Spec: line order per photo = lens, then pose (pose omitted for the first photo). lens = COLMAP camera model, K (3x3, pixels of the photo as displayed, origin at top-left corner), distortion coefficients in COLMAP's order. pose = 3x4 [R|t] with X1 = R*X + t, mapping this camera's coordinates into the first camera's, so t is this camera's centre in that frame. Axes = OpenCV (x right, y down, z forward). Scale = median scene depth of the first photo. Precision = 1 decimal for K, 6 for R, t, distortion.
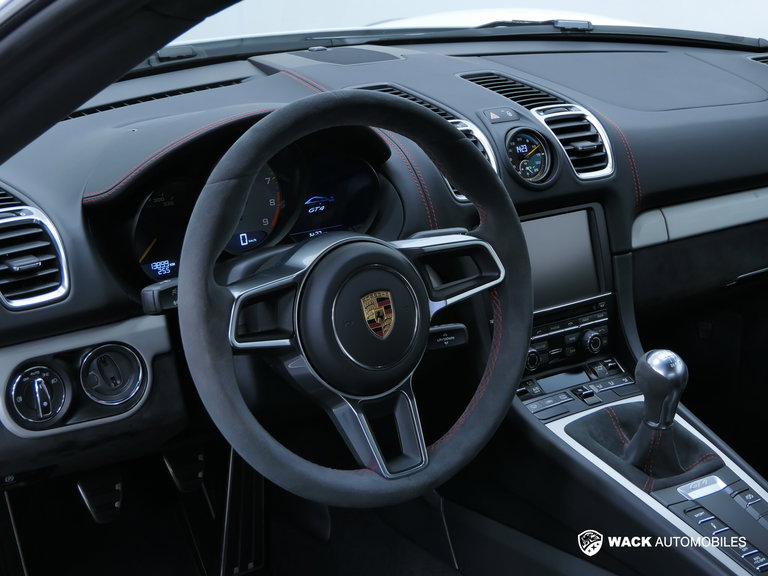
lens RADIAL K [[1414.5, 0, 384.0], [0, 1414.5, 288.0], [0, 0, 1]] dist [-0.017133, -0.105962]
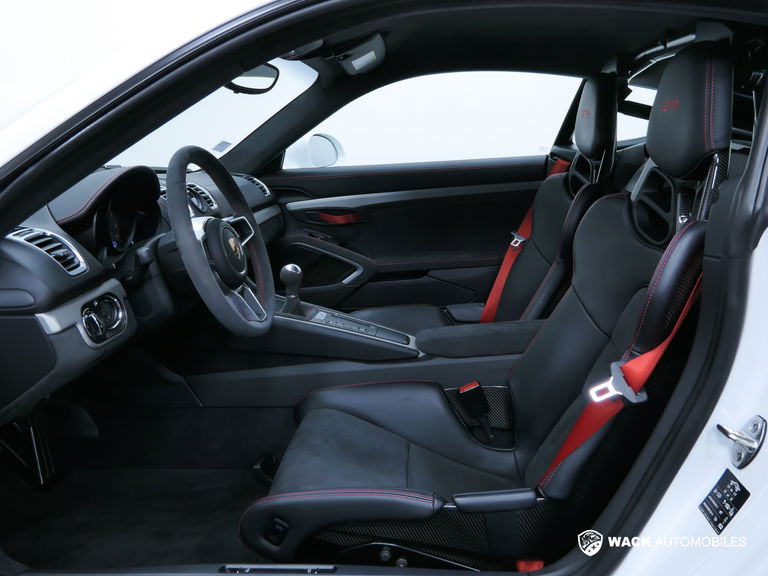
lens RADIAL K [[638.9, 0, 384.0], [0, 638.9, 288.0], [0, 0, 1]] dist [0.001788, -0.000287]
pose [[0.671749, -0.217625, 0.708091, -0.489065], [0.273043, 0.961312, 0.036420, 0.091850], [-0.688623, 0.168874, 0.705181, 0.166357]]
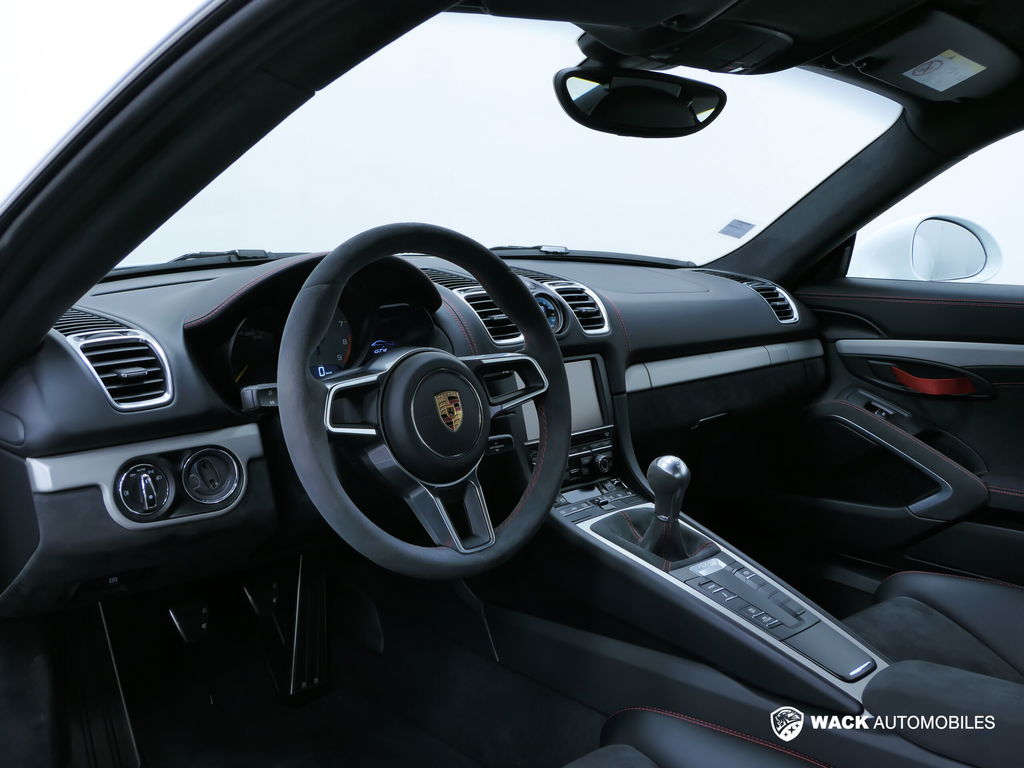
lens RADIAL K [[999.9, 0, 512.0], [0, 999.9, 384.0], [0, 0, 1]] dist [-0.004314, 0.005722]
pose [[0.990406, -0.023429, 0.136184, -0.058455], [0.041248, 0.990716, -0.129537, 0.095522], [-0.131885, 0.133911, 0.982178, 0.168001]]
